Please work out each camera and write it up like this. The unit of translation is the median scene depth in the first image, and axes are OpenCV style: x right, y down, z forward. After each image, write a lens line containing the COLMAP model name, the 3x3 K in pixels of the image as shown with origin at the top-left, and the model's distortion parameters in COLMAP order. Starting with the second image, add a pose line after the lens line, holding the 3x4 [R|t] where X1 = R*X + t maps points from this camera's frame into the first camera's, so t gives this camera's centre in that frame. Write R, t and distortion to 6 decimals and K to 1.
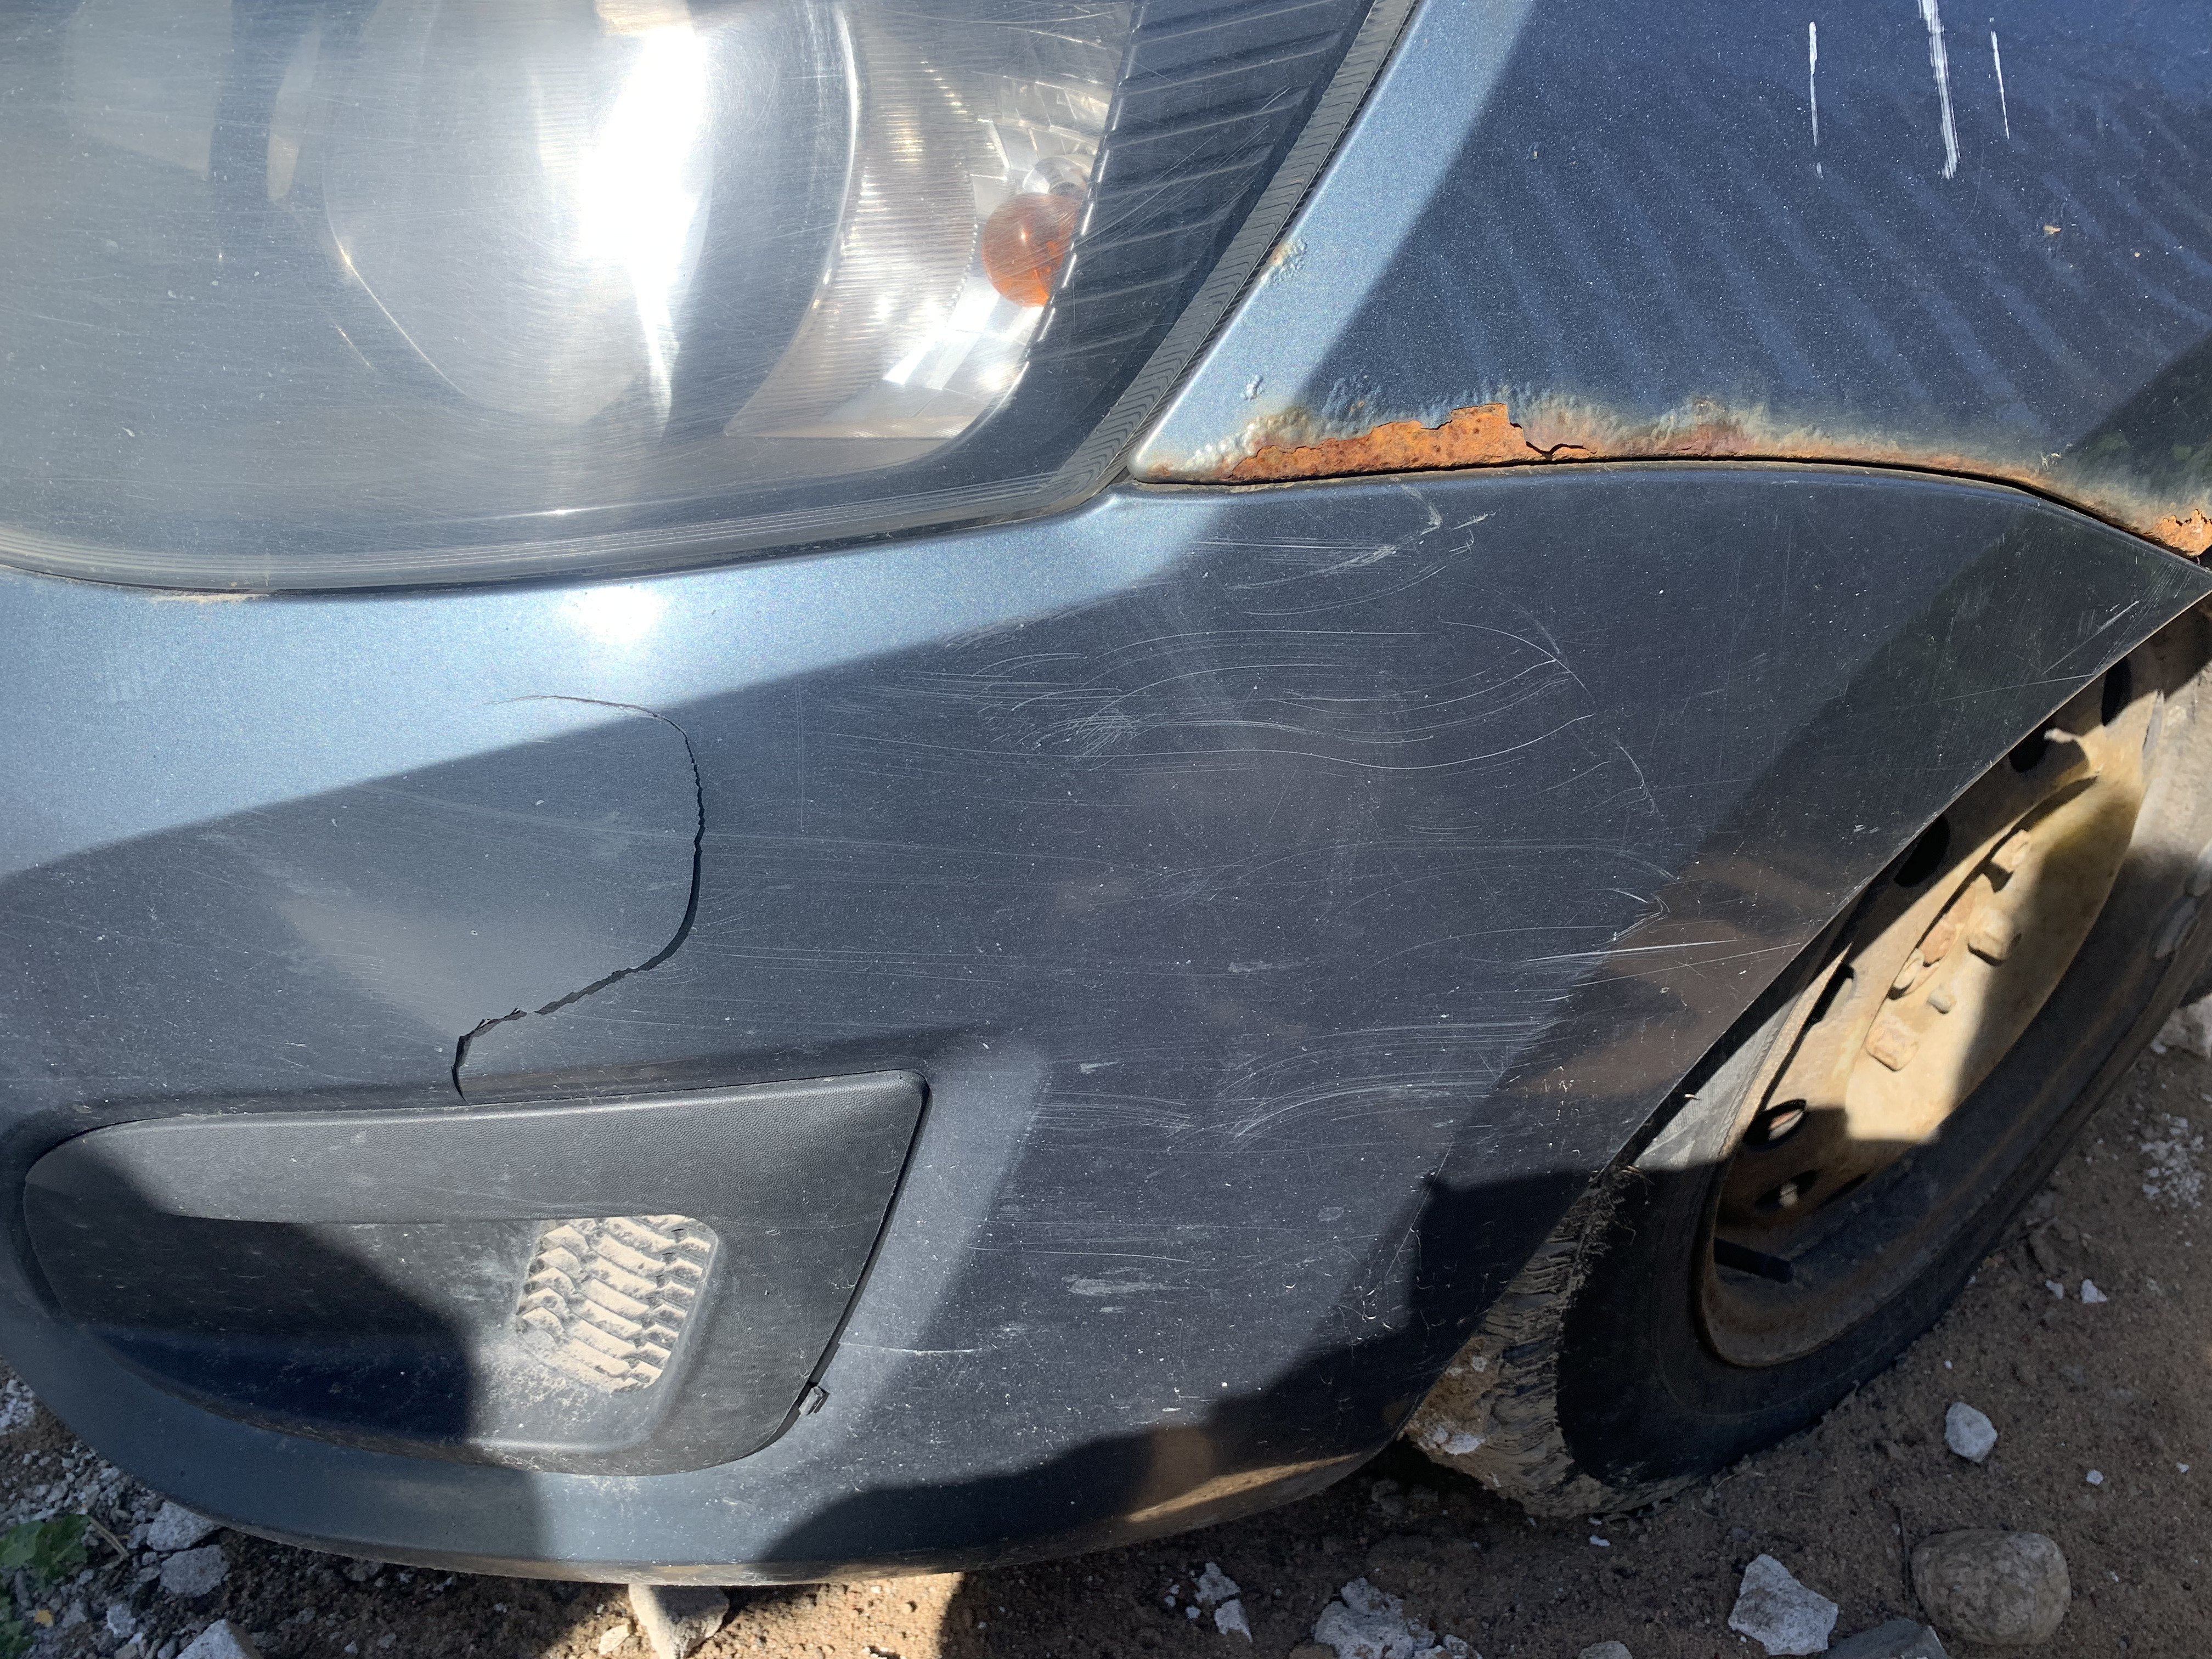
lens RADIAL K [[1718.3, 0, 1106.0], [0, 1718.3, 829.5], [0, 0, 1]] dist [0.007981, -0.002487]
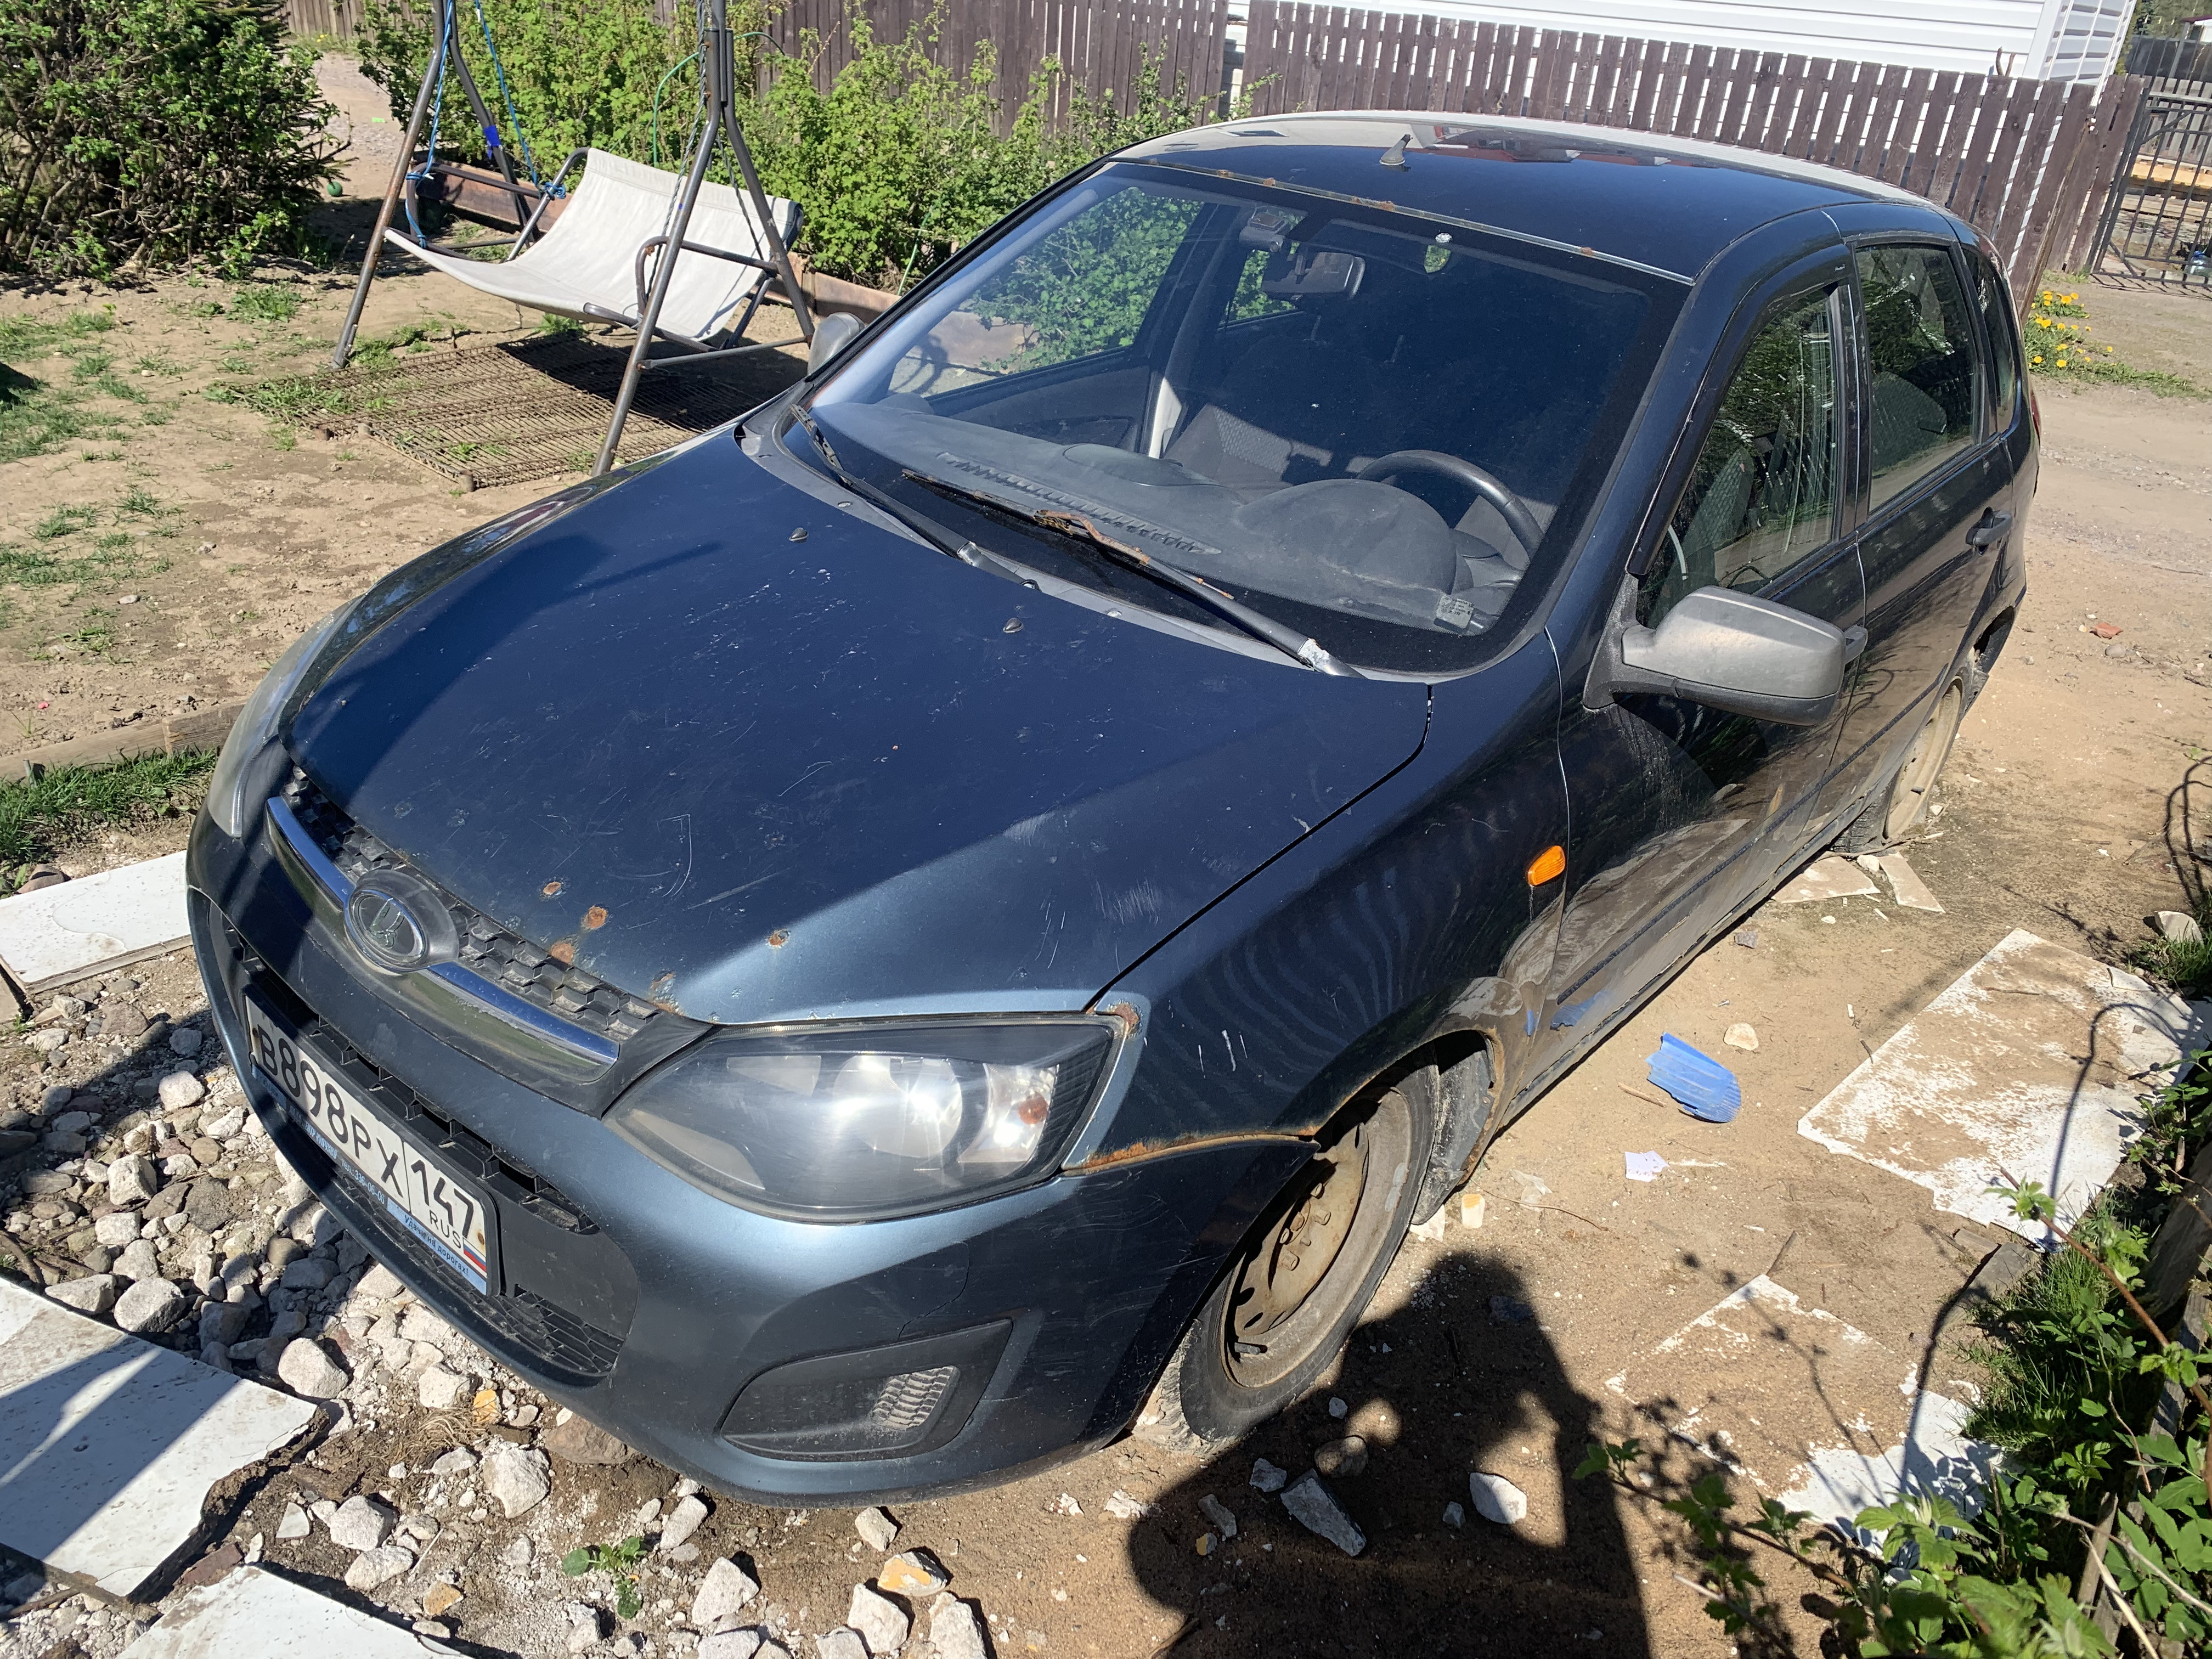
lens RADIAL K [[1718.3, 0, 1106.0], [0, 1718.3, 829.5], [0, 0, 1]] dist [0.007981, -0.002487]
pose [[0.971020, -0.067141, 0.229375, -0.636265], [0.092715, 0.990393, -0.102591, -0.476791], [-0.220284, 0.120885, 0.967916, -2.616062]]
